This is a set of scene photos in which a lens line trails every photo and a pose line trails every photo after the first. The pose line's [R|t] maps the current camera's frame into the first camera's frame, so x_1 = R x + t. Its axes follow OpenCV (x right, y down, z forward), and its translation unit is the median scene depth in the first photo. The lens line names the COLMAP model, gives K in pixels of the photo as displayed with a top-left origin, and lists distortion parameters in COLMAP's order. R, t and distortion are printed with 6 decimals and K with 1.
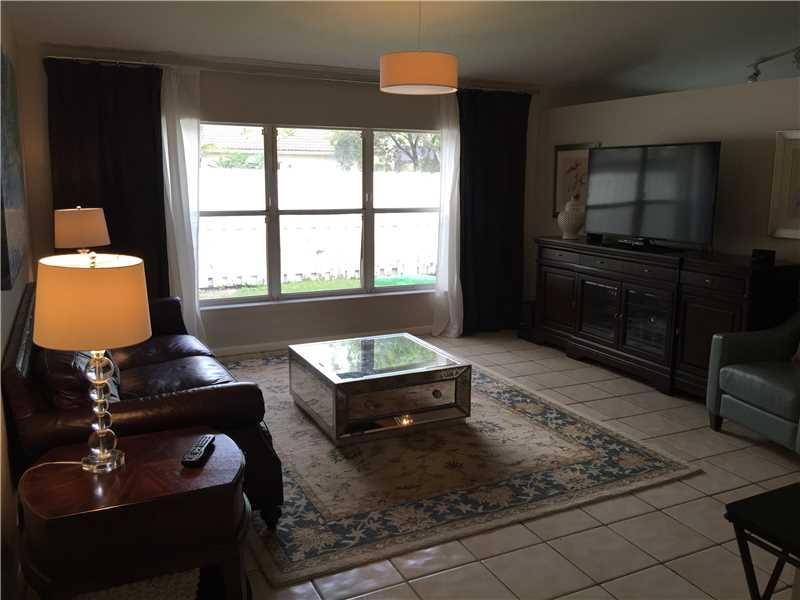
lens RADIAL K [[676.1, 0, 400.0], [0, 676.1, 300.0], [0, 0, 1]] dist [0.092803, -0.147790]
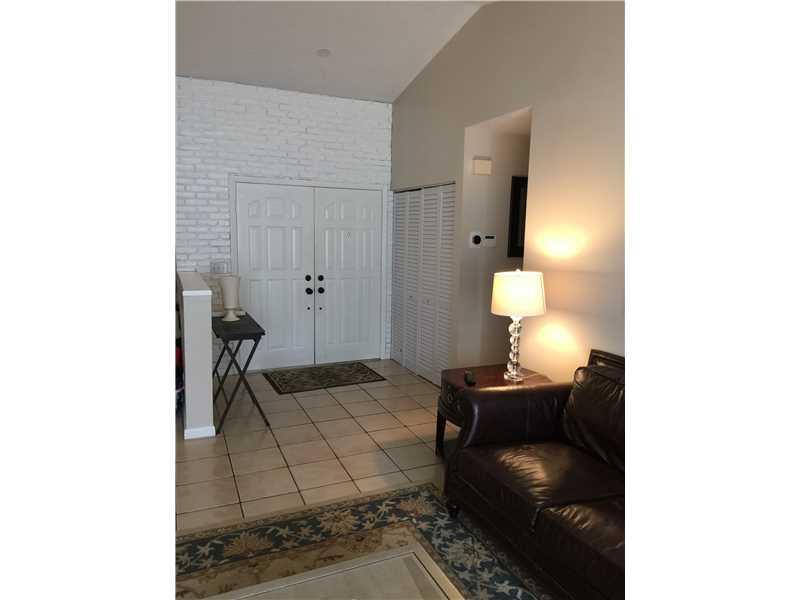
lens RADIAL K [[496.4, 0, 400.0], [0, 496.4, 300.0], [0, 0, 1]] dist [-0.001171, -0.000662]
pose [[-0.999158, -0.032793, 0.024669, -0.074911], [-0.023100, 0.946331, 0.322373, -0.235856], [-0.033916, 0.321532, -0.946291, 1.270235]]
